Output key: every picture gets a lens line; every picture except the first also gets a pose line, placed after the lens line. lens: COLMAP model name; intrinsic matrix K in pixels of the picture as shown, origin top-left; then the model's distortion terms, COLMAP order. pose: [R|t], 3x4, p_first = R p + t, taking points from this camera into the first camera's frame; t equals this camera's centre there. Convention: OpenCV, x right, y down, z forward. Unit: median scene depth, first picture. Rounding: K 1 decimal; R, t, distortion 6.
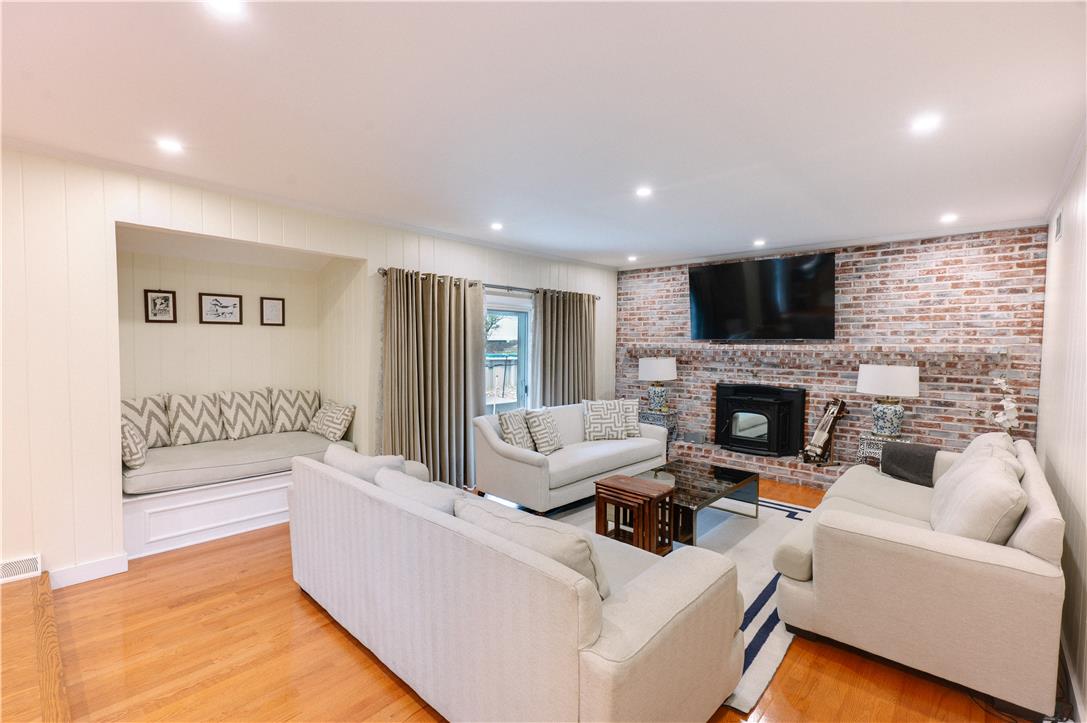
lens RADIAL K [[481.0, 0, 544.5], [0, 481.0, 362.8], [0, 0, 1]] dist [0.001559, -0.000794]
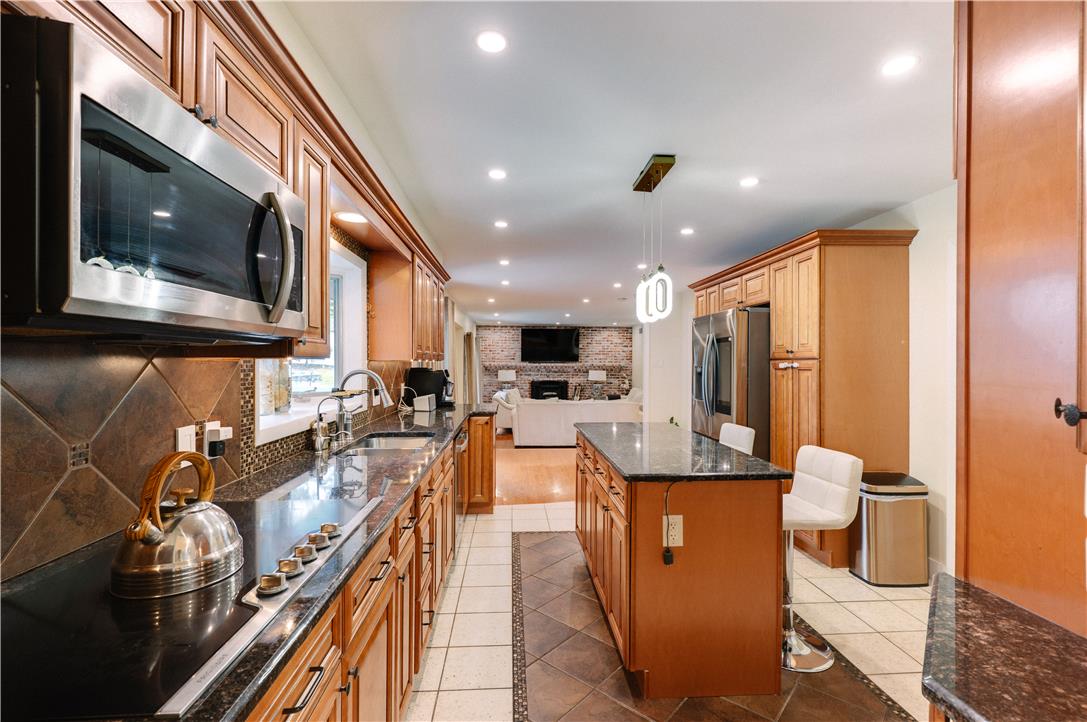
lens RADIAL K [[481.0, 0, 541.7], [0, 481.0, 360.7], [0, 0, 1]] dist [0.001559, -0.000794]
pose [[0.691144, -0.006196, 0.722690, -1.433626], [0.032034, 0.999243, -0.022068, -0.000443], [-0.722007, 0.038403, 0.690819, -0.671262]]
